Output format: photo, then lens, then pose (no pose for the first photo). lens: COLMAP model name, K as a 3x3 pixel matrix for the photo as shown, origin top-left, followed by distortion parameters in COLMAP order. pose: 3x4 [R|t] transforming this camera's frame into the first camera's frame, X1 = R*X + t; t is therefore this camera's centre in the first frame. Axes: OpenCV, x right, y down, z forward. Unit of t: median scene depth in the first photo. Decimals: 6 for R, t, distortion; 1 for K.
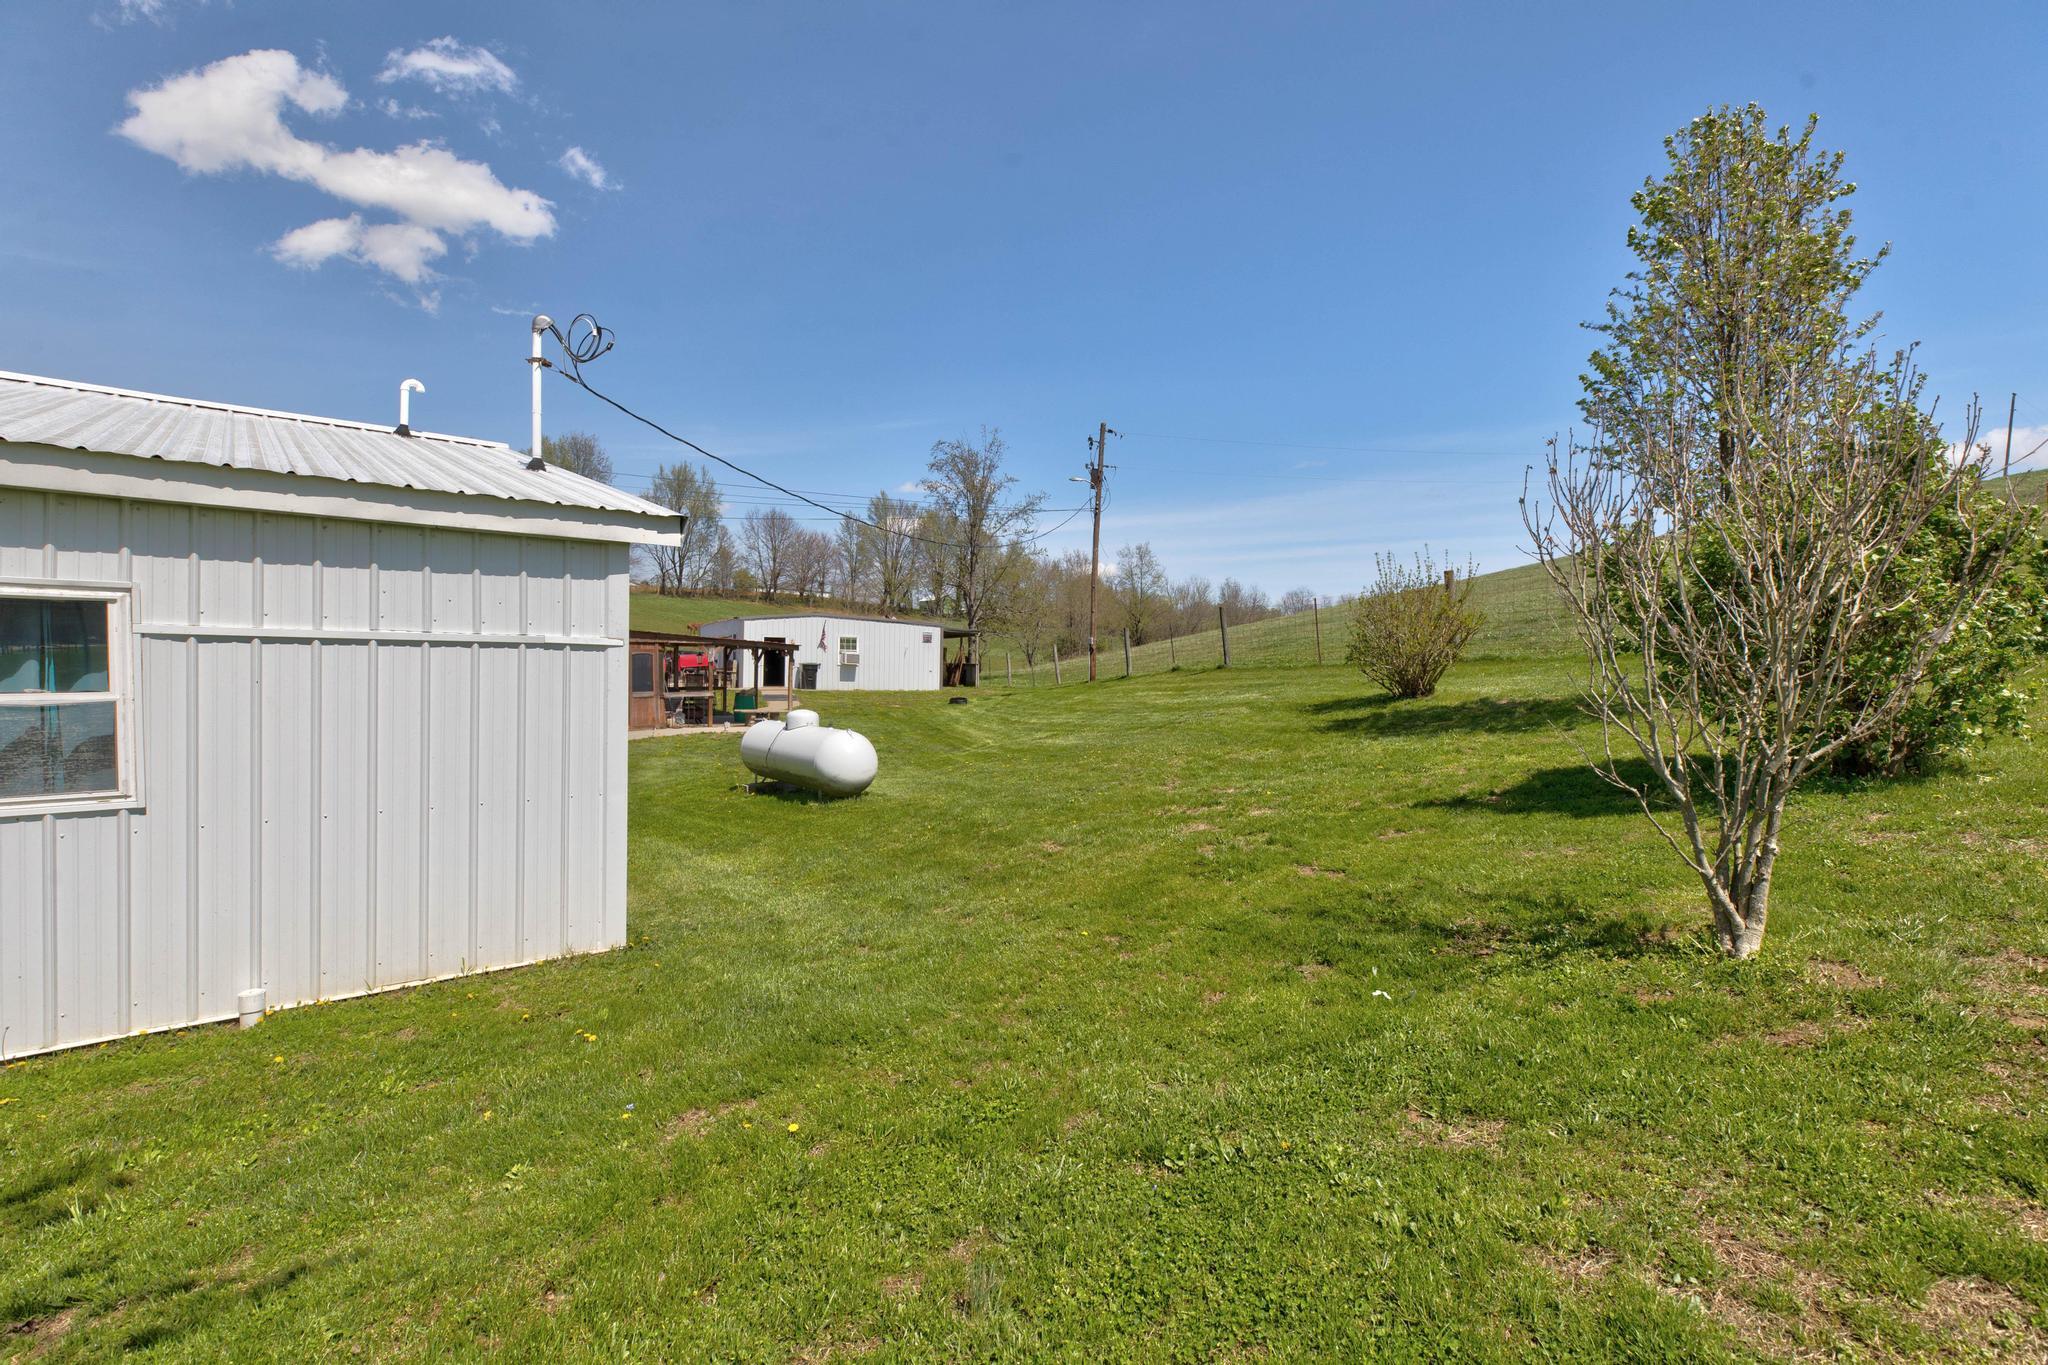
lens RADIAL K [[930.8, 0, 1024.2], [0, 930.8, 676.3], [0, 0, 1]] dist [0.004233, 0.000411]
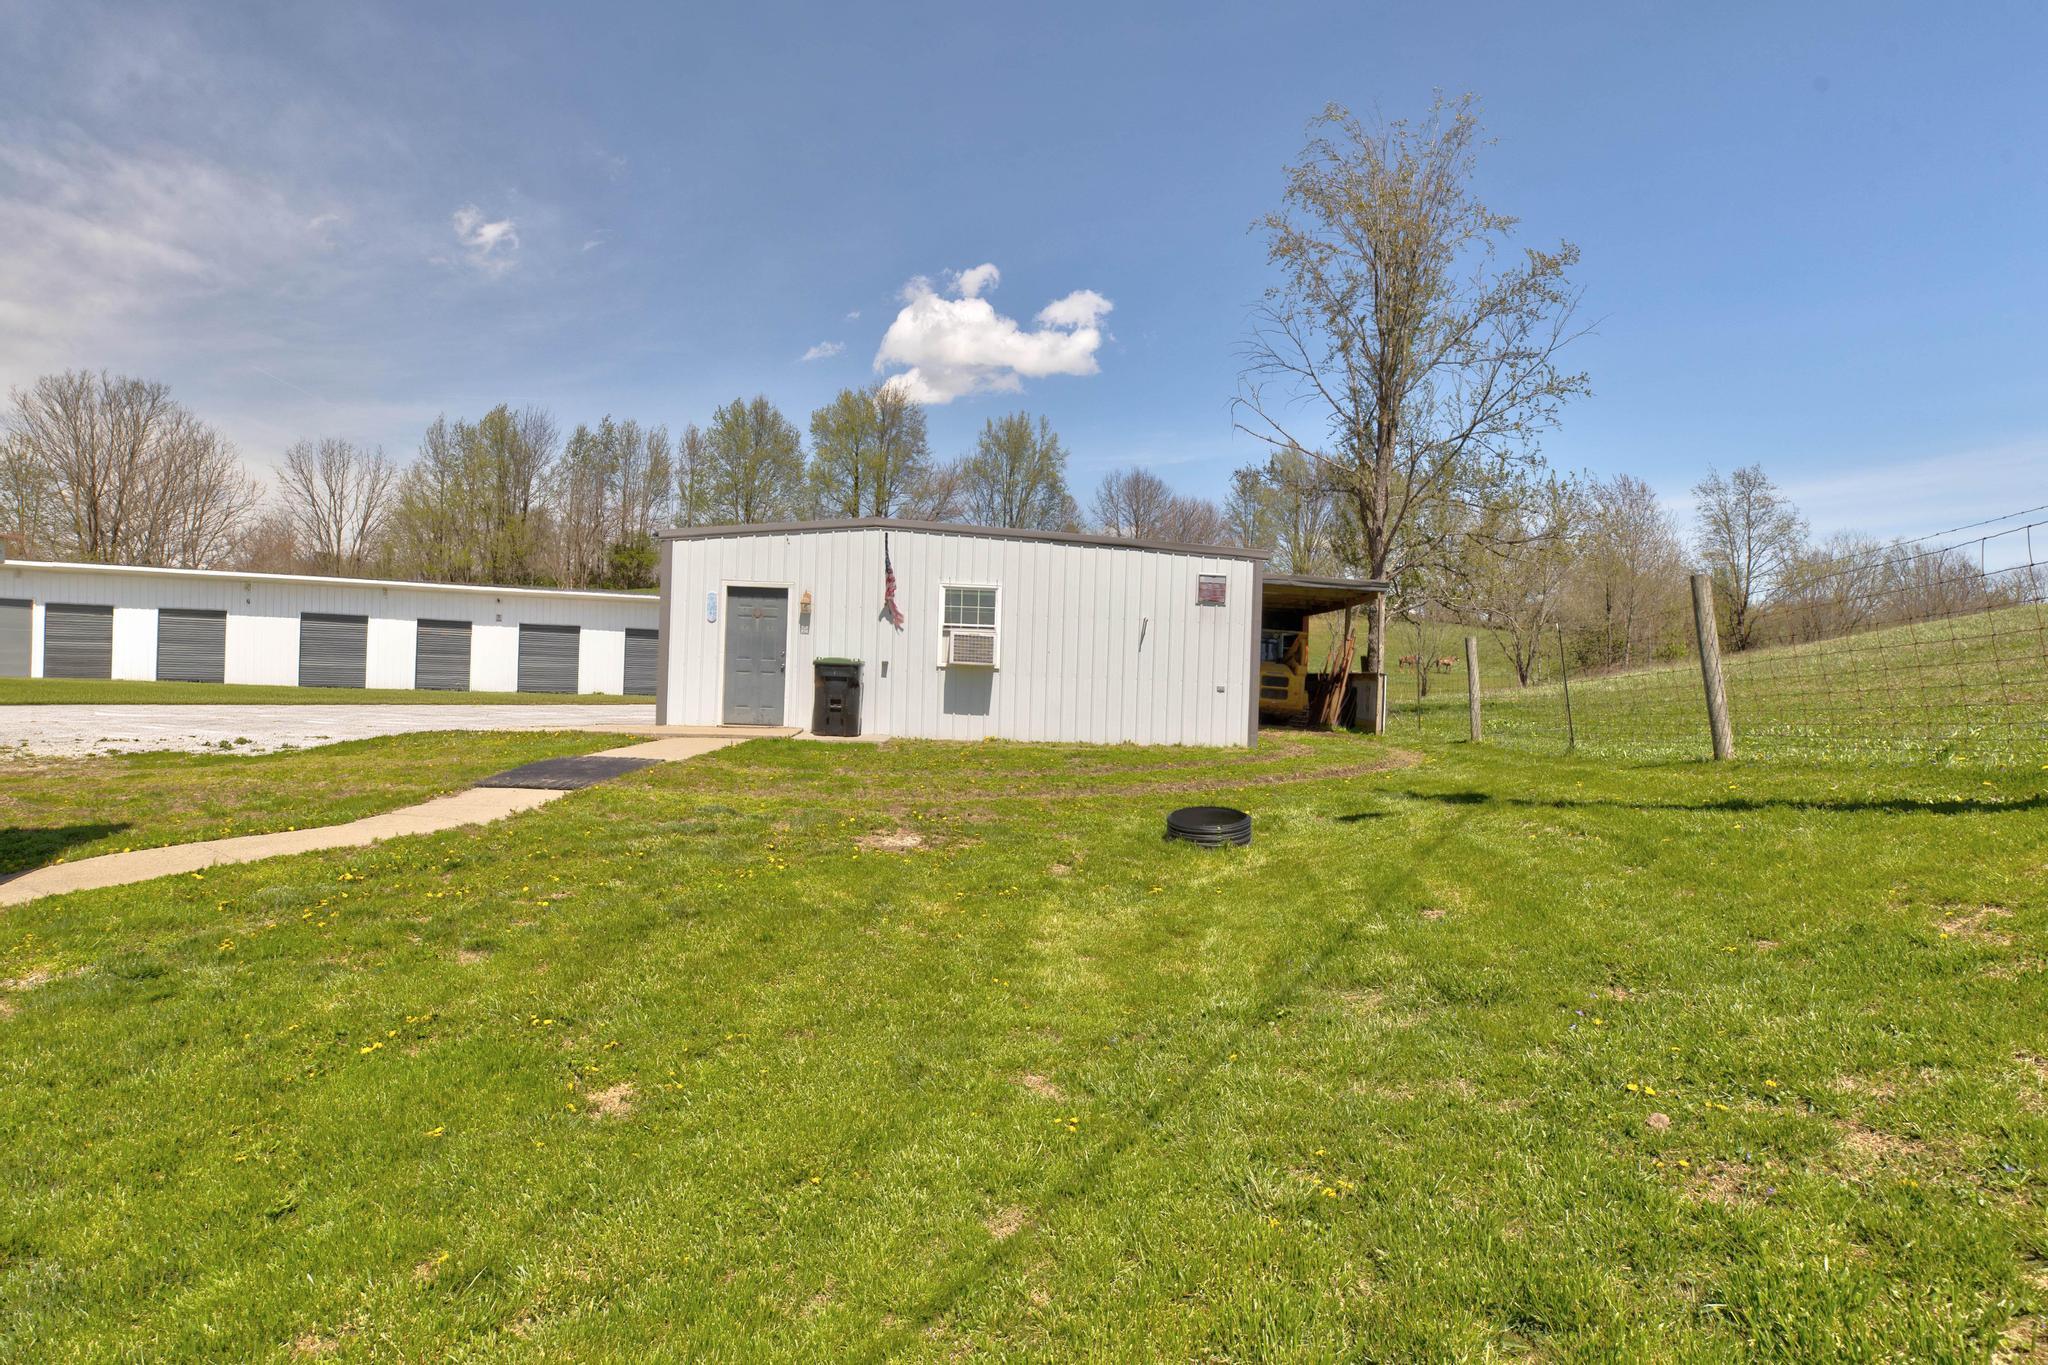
lens RADIAL K [[1049.5, 0, 1025.1], [0, 1049.5, 677.1], [0, 0, 1]] dist [-0.014557, -0.000454]
pose [[0.908610, 0.008751, -0.417555, -0.006134], [-0.017114, 0.999721, -0.016289, -0.002651], [0.417296, 0.021946, 0.908506, 0.622035]]
